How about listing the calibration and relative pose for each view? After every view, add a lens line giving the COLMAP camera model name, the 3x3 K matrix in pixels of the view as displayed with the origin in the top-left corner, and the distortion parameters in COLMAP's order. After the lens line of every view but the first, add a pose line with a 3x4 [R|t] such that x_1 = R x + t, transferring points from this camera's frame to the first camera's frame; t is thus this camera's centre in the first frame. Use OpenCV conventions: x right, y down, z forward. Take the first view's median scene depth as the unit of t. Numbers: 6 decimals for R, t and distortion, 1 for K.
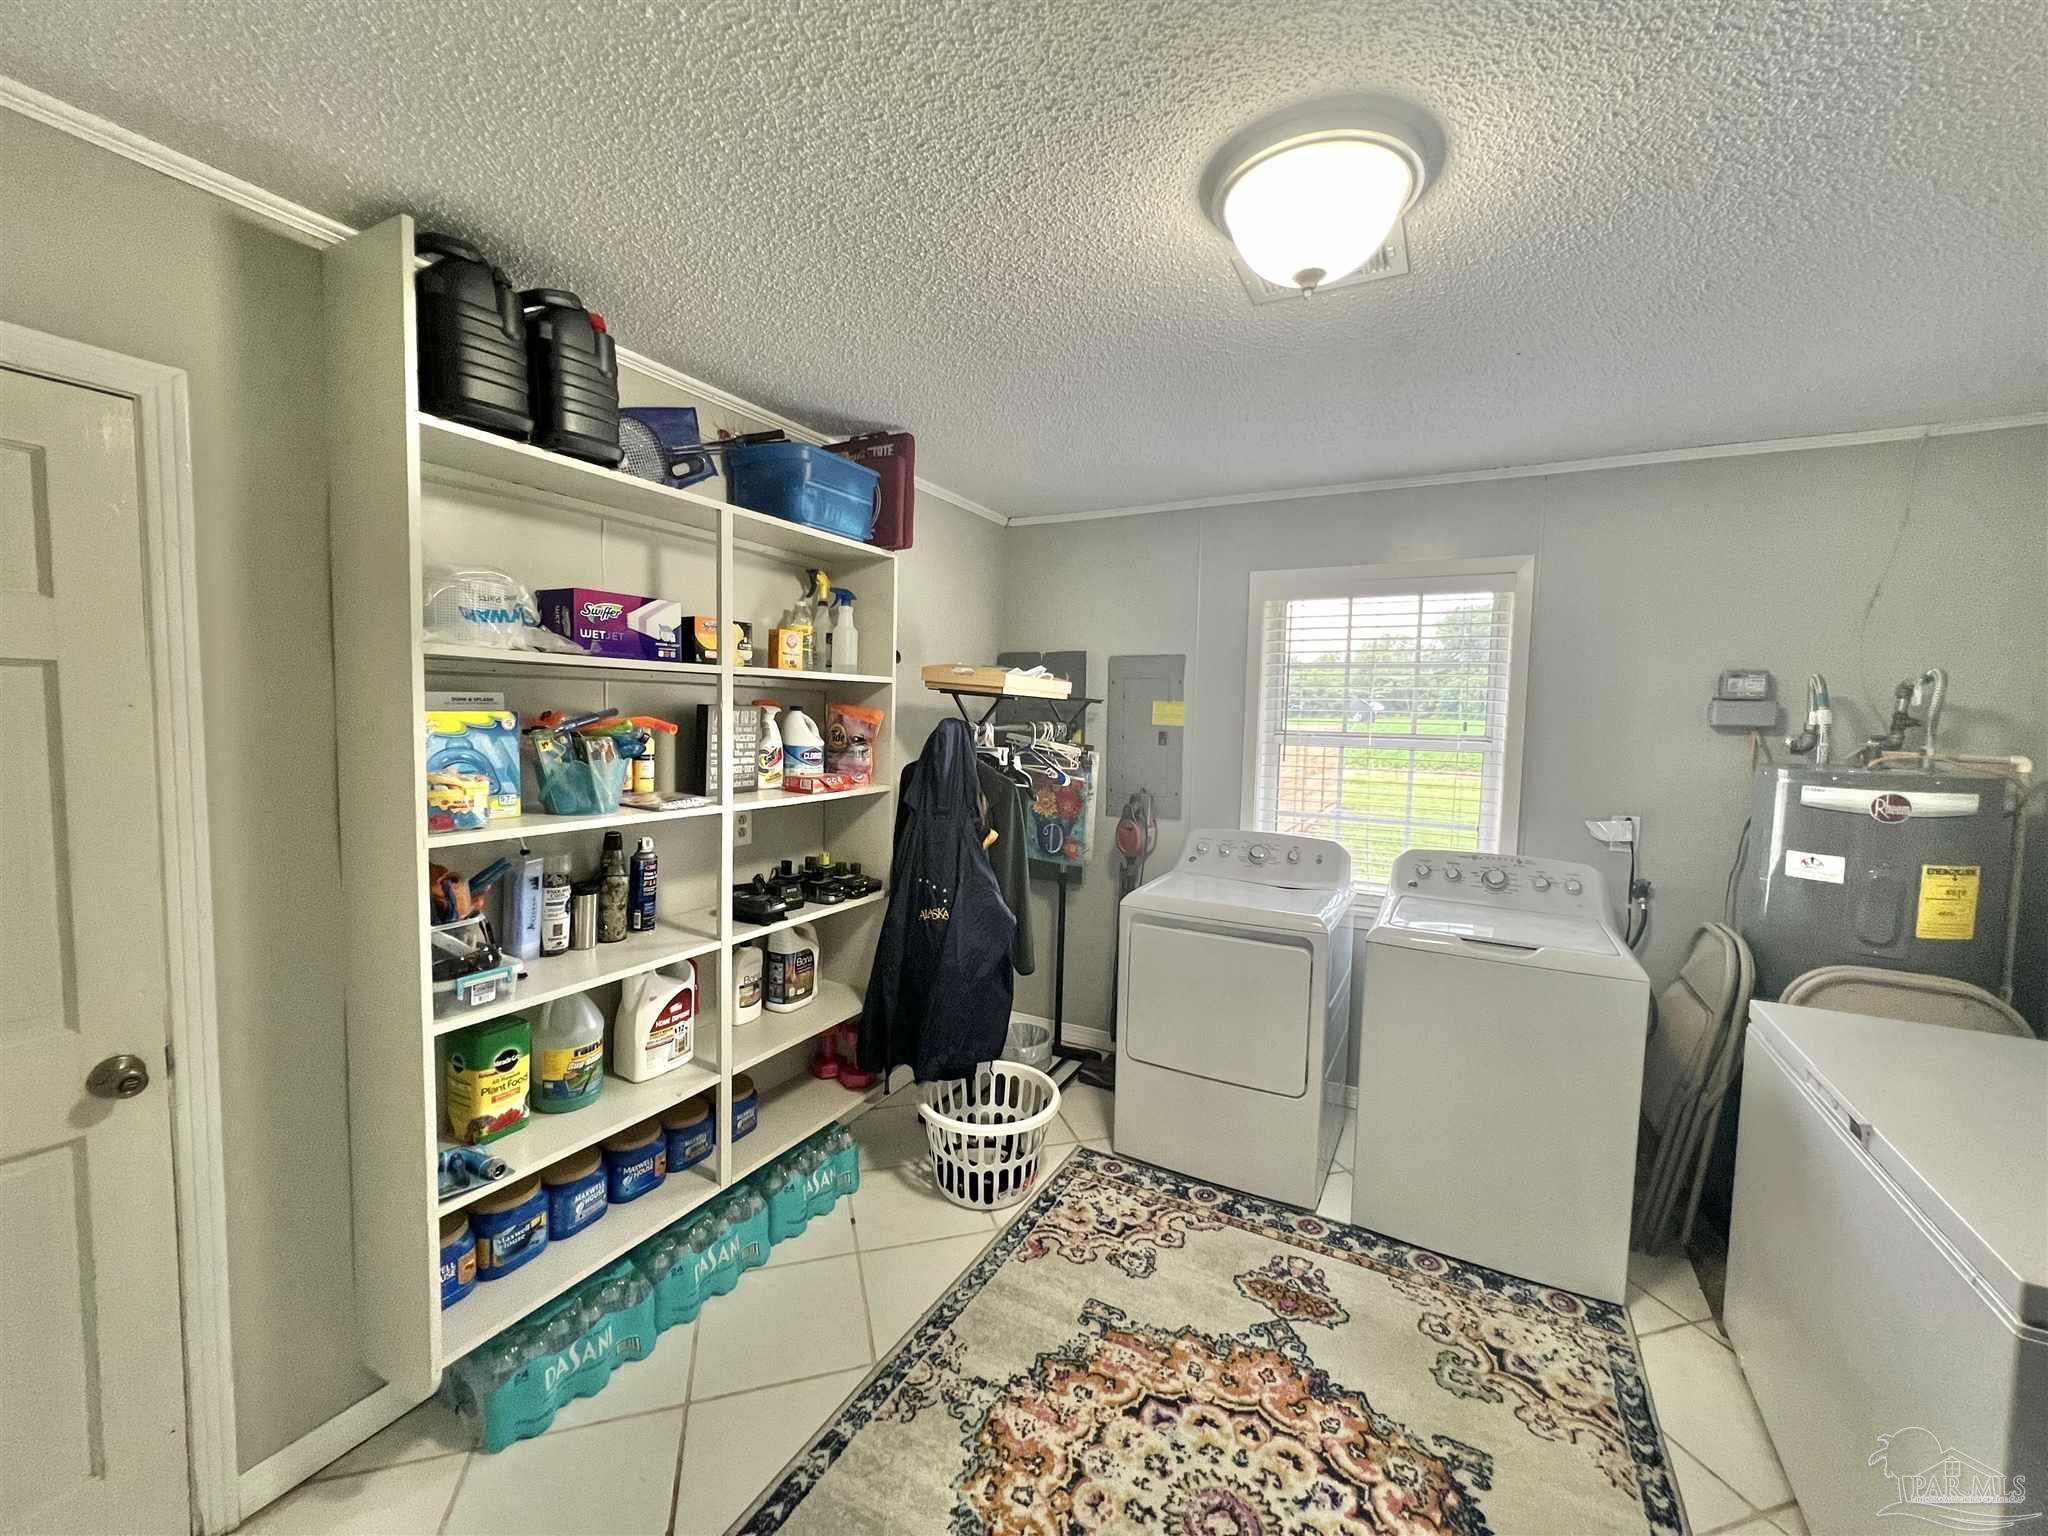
lens RADIAL K [[819.5, 0, 1017.8], [0, 819.5, 762.4], [0, 0, 1]] dist [-0.005898, 0.002068]
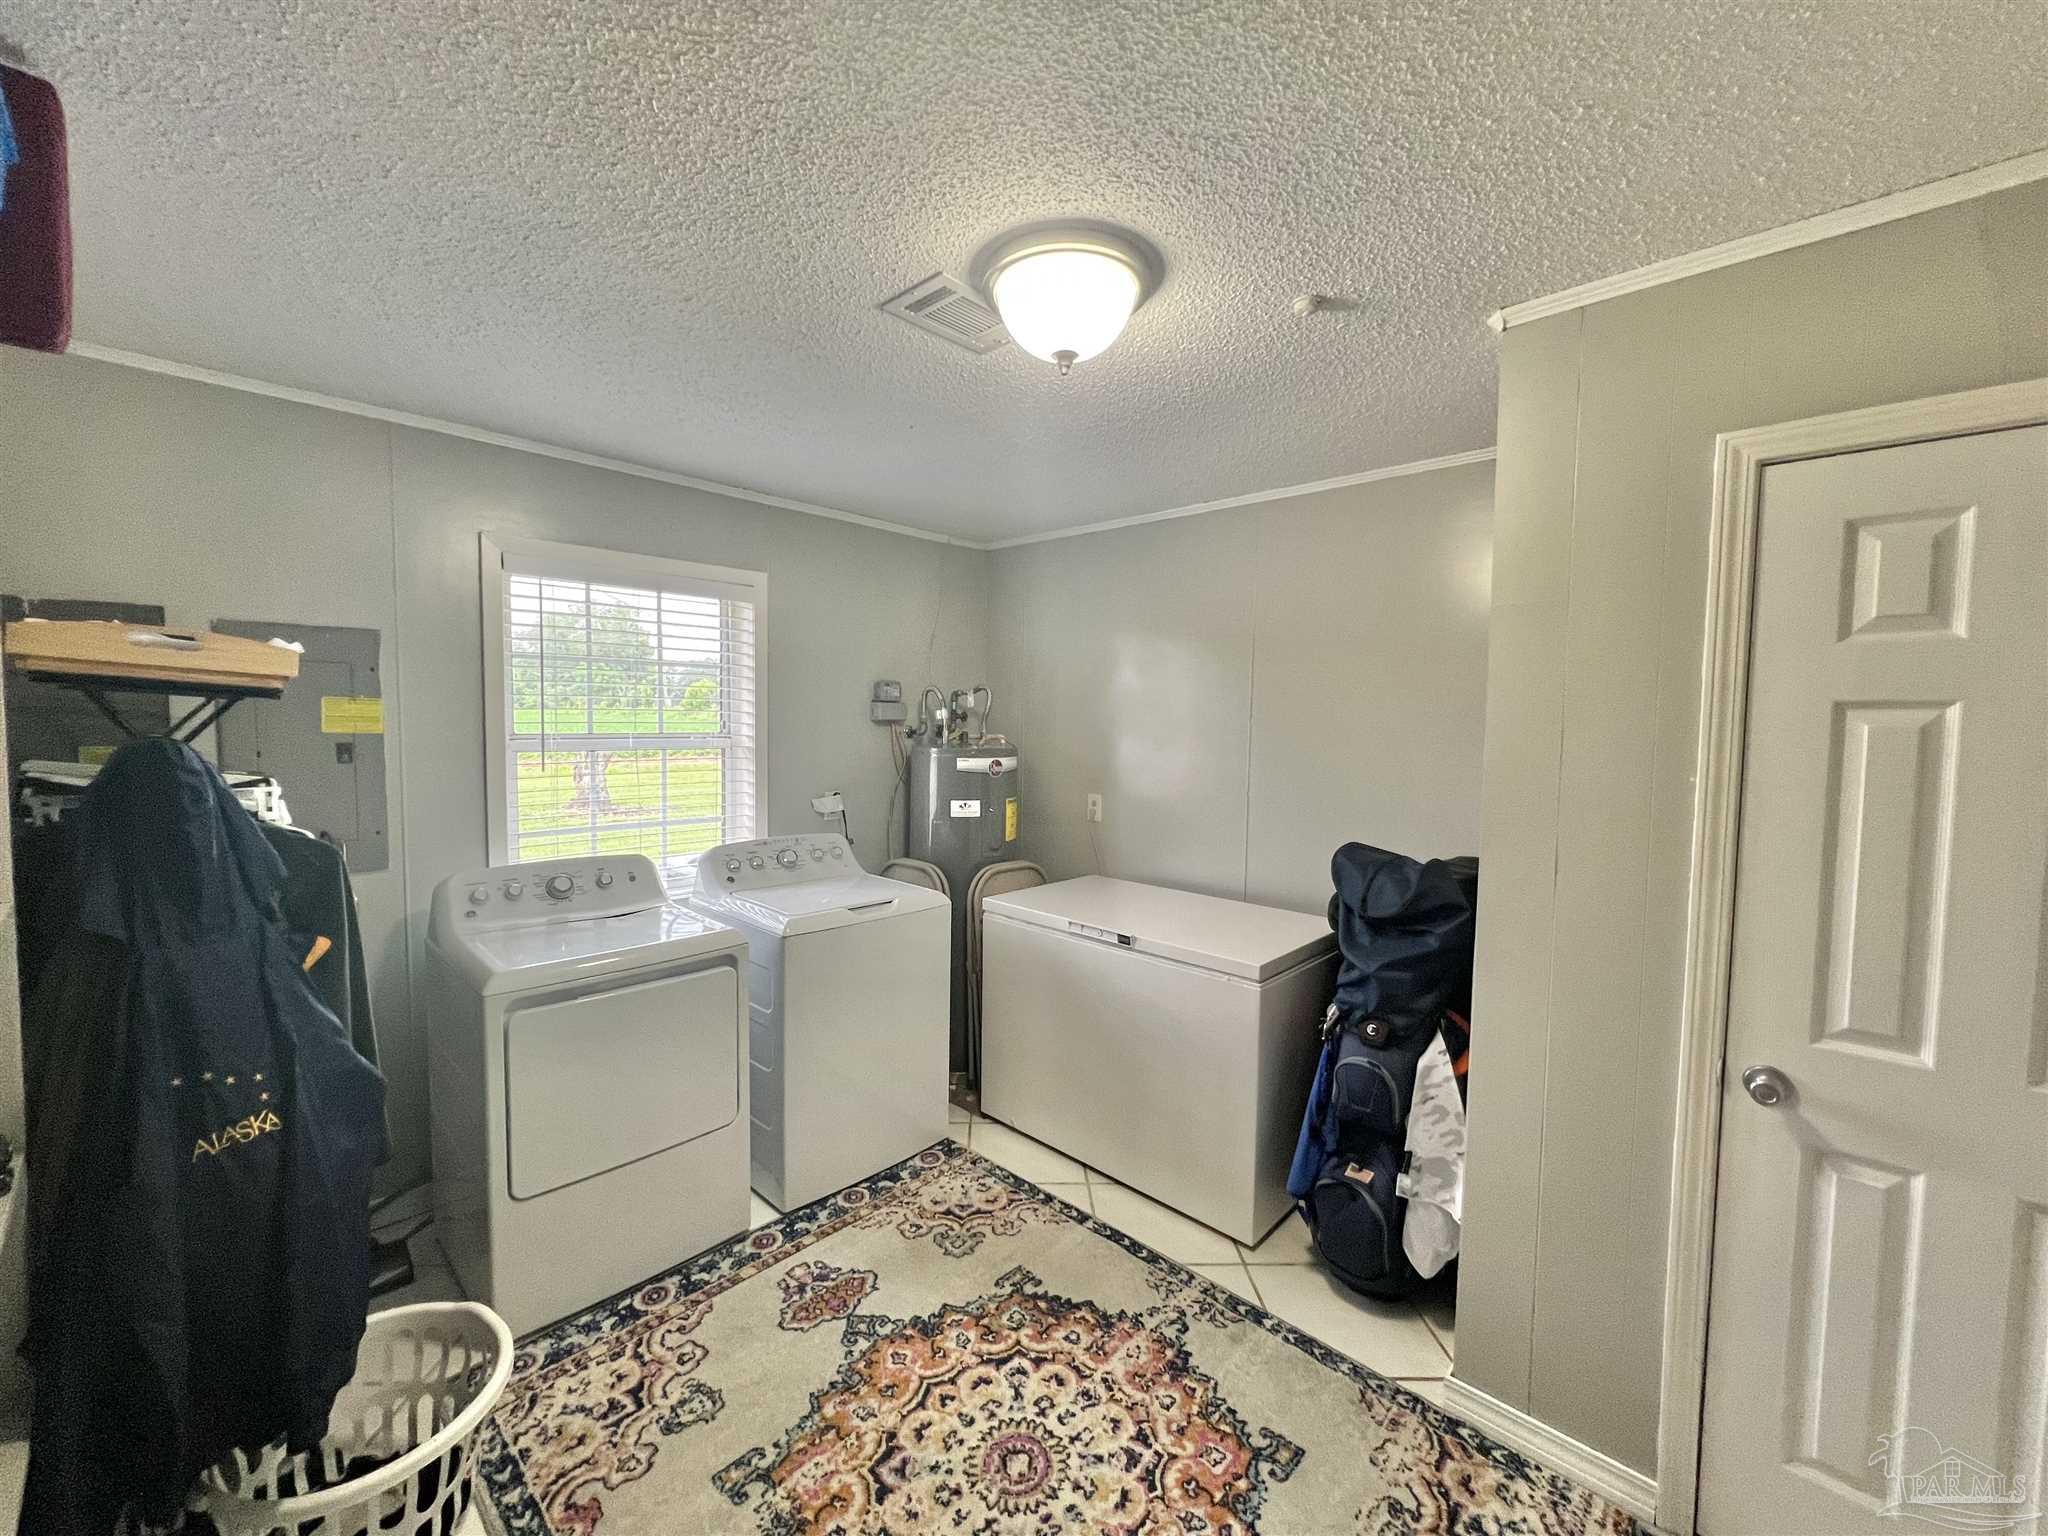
lens RADIAL K [[819.5, 0, 1020.9], [0, 819.5, 767.8], [0, 0, 1]] dist [-0.005898, 0.002068]
pose [[0.256927, -0.076113, 0.963429, -0.558138], [0.056398, 0.996376, 0.063675, -0.049811], [-0.964784, 0.037976, 0.260288, 0.516383]]
